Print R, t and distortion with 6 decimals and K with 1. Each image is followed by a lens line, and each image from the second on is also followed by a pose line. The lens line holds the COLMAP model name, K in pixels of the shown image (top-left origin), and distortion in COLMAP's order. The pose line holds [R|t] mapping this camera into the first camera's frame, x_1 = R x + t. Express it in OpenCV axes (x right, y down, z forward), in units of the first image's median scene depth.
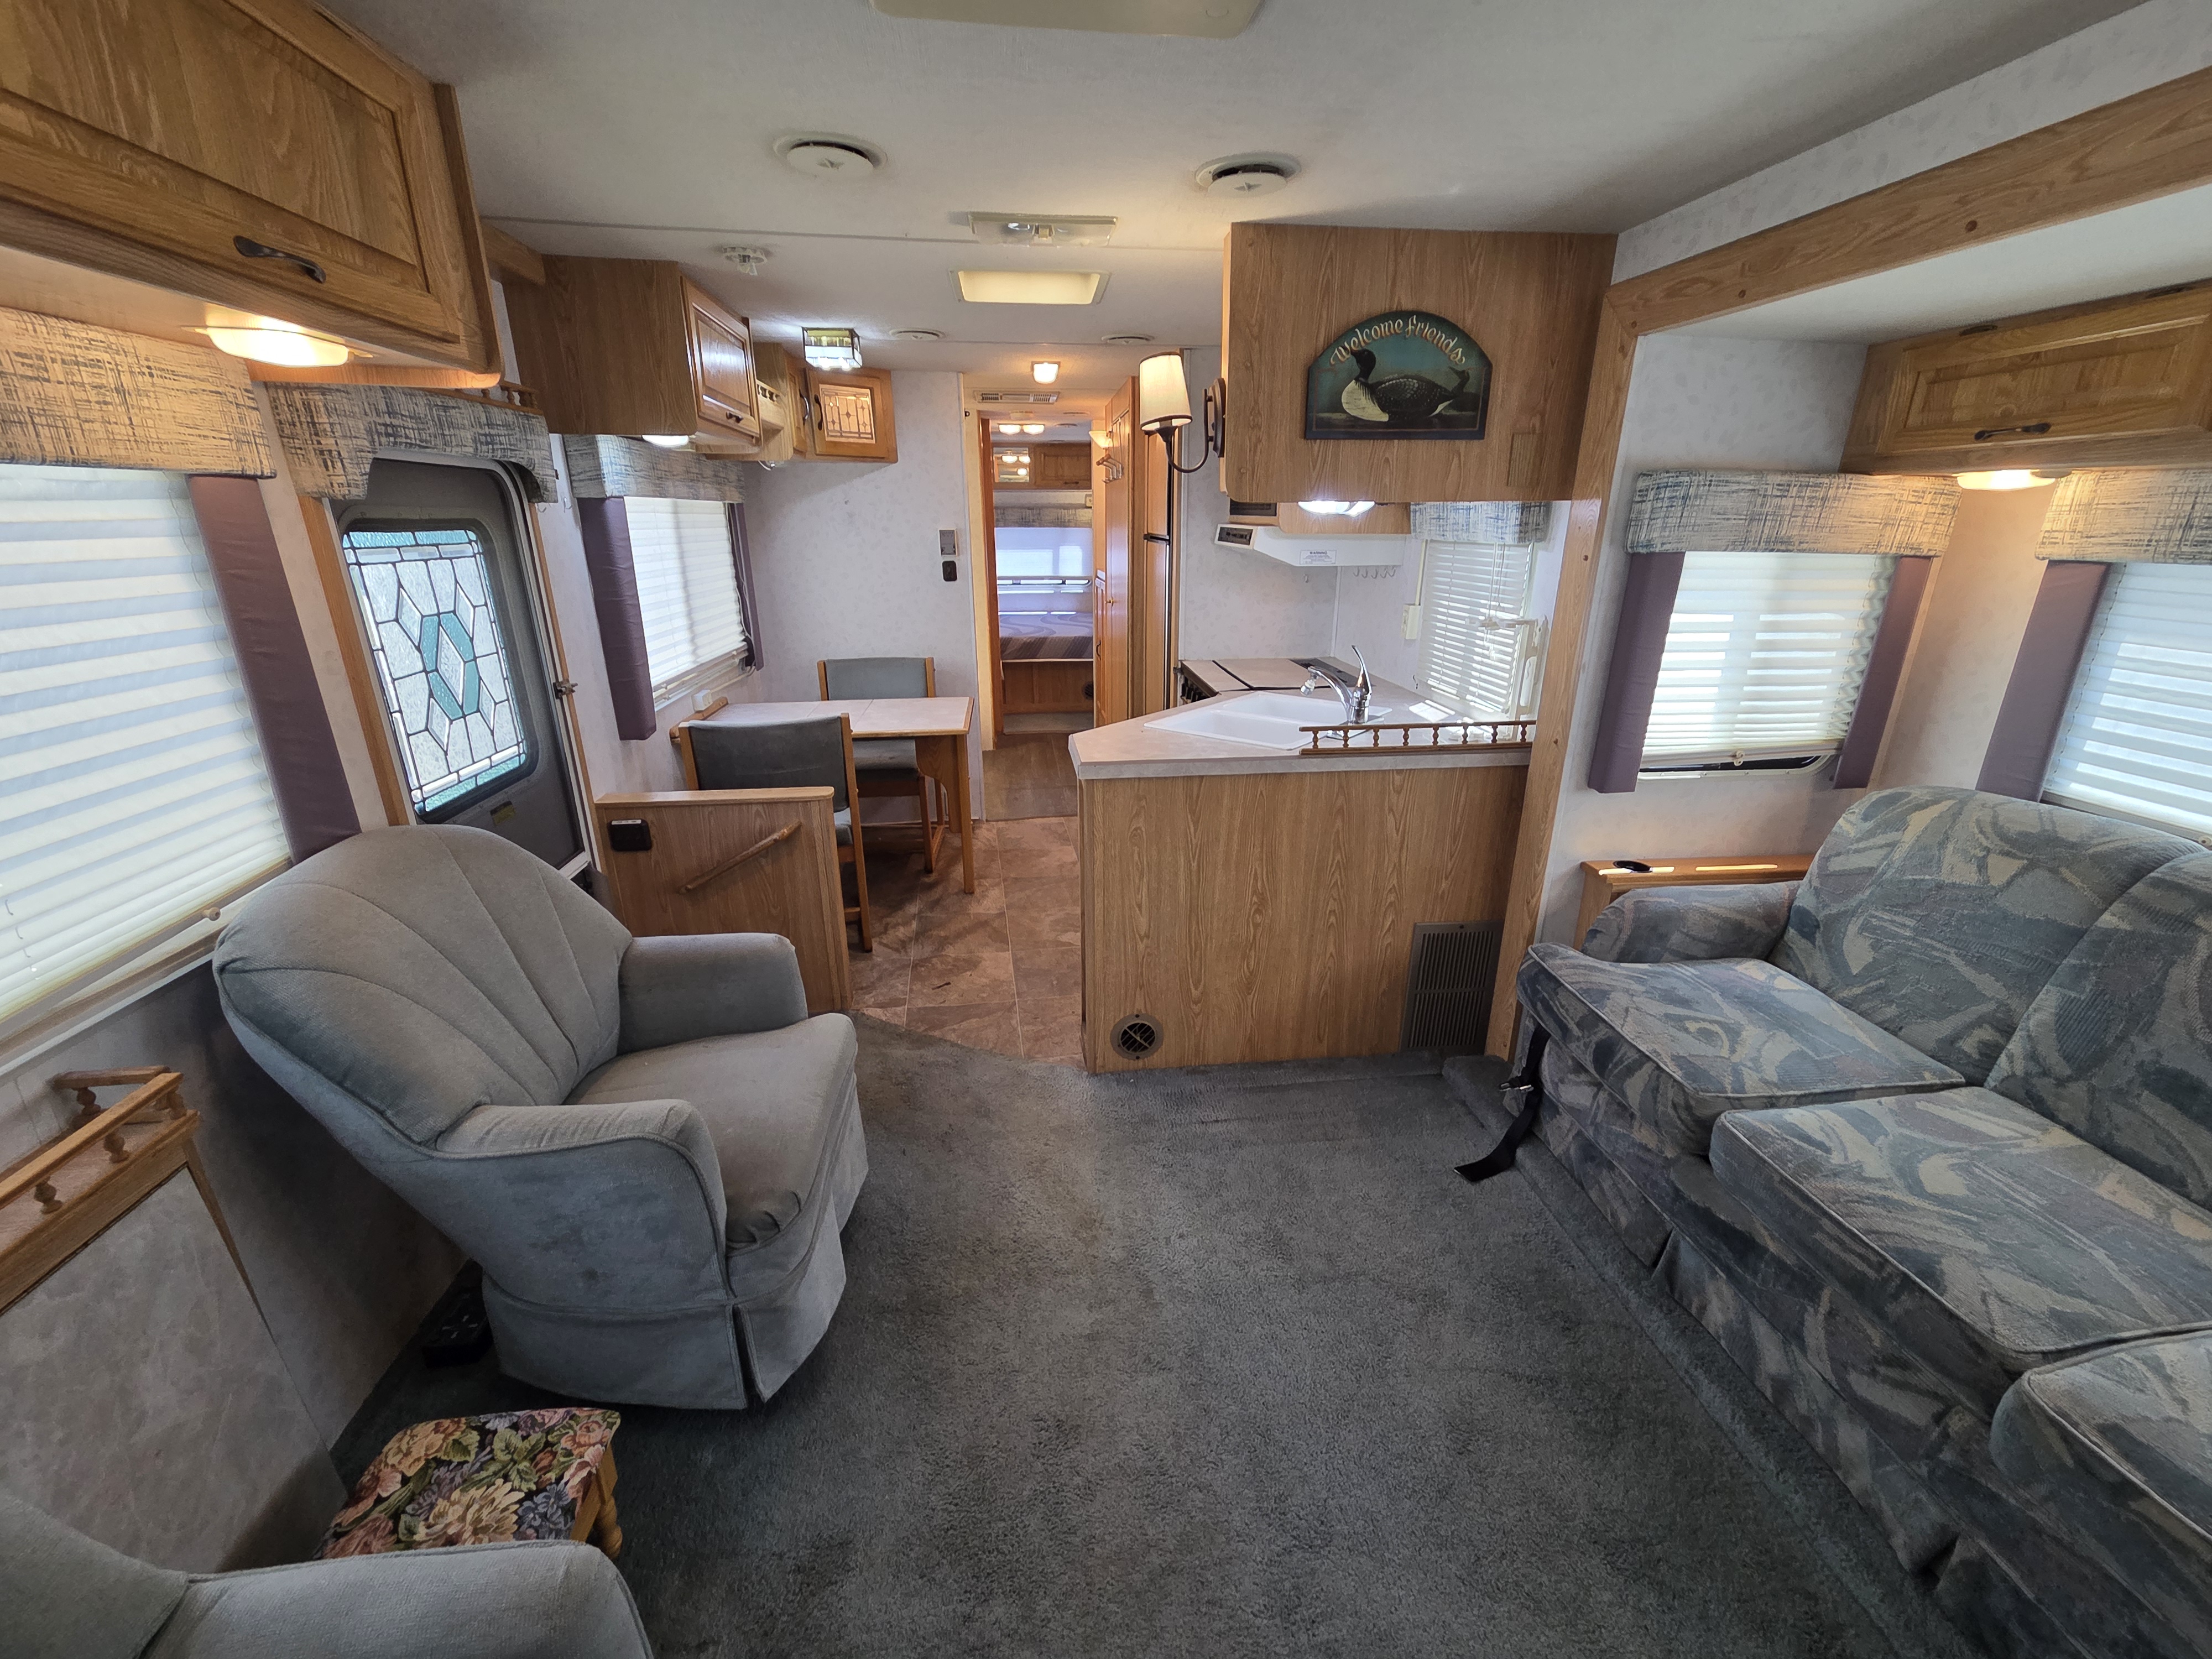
lens RADIAL K [[893.7, 0, 1106.0], [0, 893.7, 829.5], [0, 0, 1]] dist [0.000788, 0.000113]
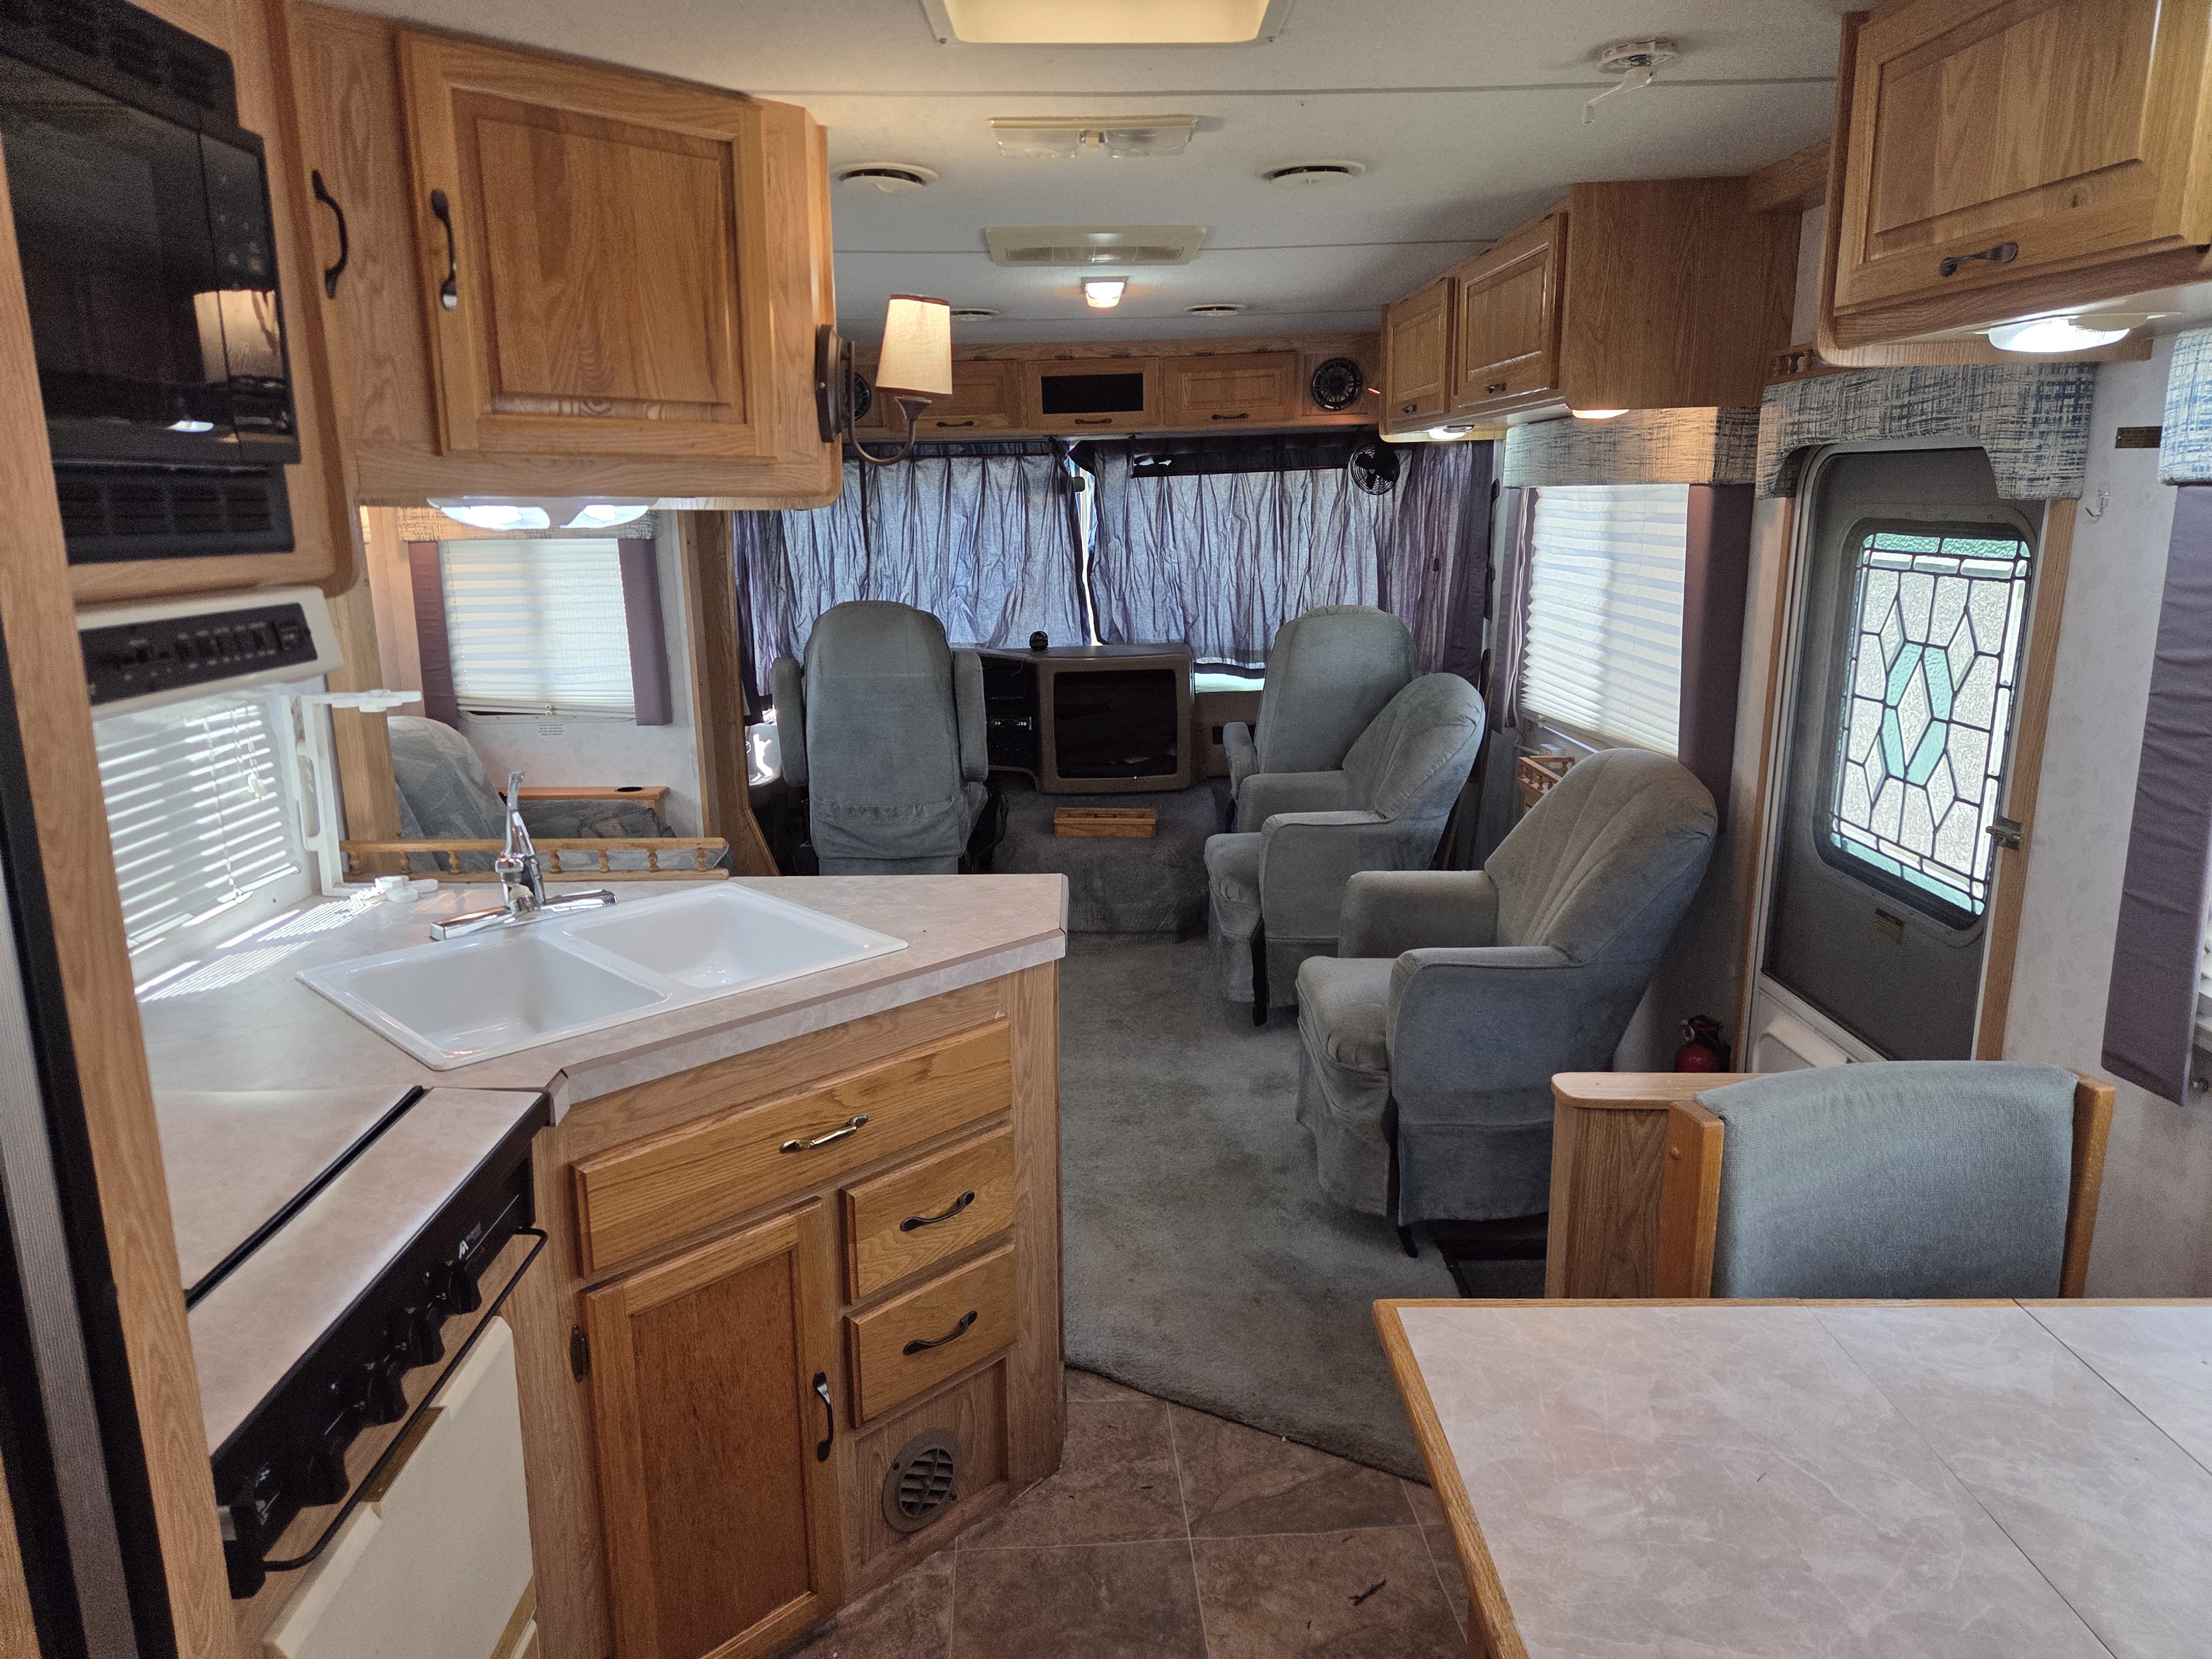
lens RADIAL K [[1491.8, 0, 1110.3], [0, 1491.8, 835.0], [0, 0, 1]] dist [0.068019, -0.052969]
pose [[-0.995111, -0.014531, 0.097683, -0.206827], [0.039757, 0.846487, 0.530923, -0.827608], [-0.090402, 0.532211, -0.841772, 2.275293]]
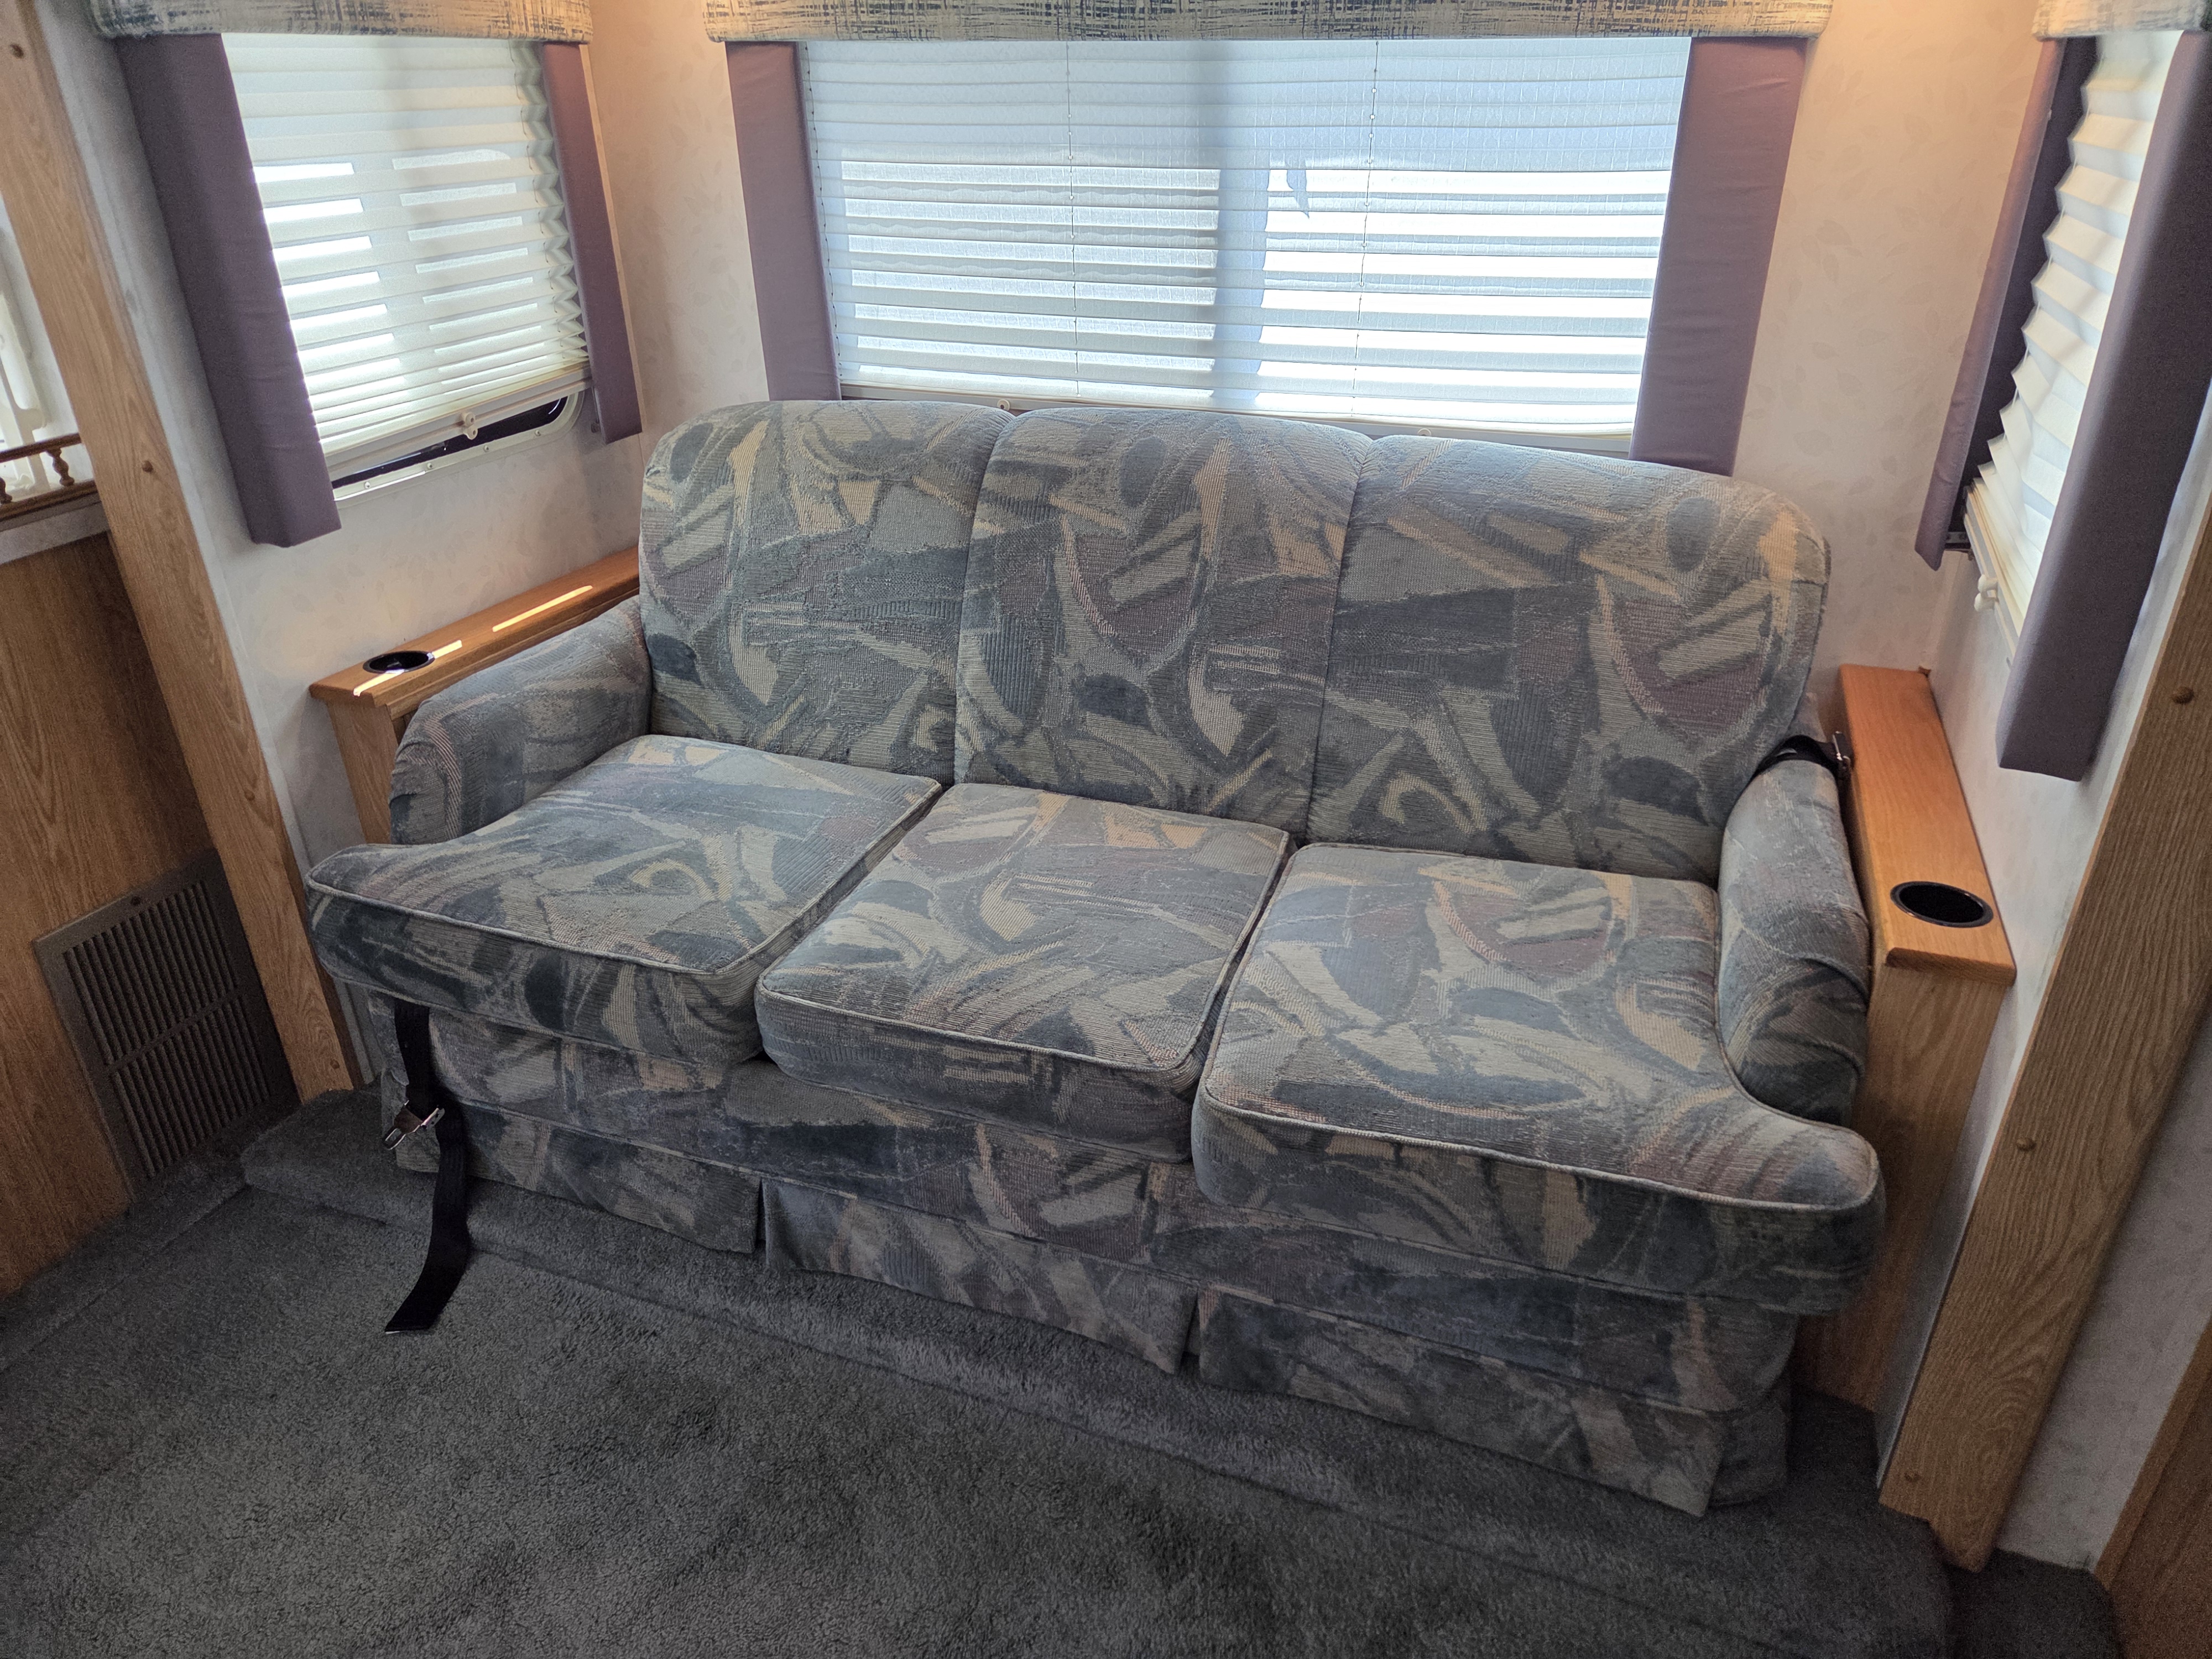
lens RADIAL K [[1491.8, 0, 1110.3], [0, 1491.8, 835.0], [0, 0, 1]] dist [0.068019, -0.052969]
pose [[0.439060, -0.420643, 0.793906, 0.003630], [0.296699, 0.901942, 0.313799, -0.028953], [-0.848054, 0.097775, 0.520811, 0.194657]]
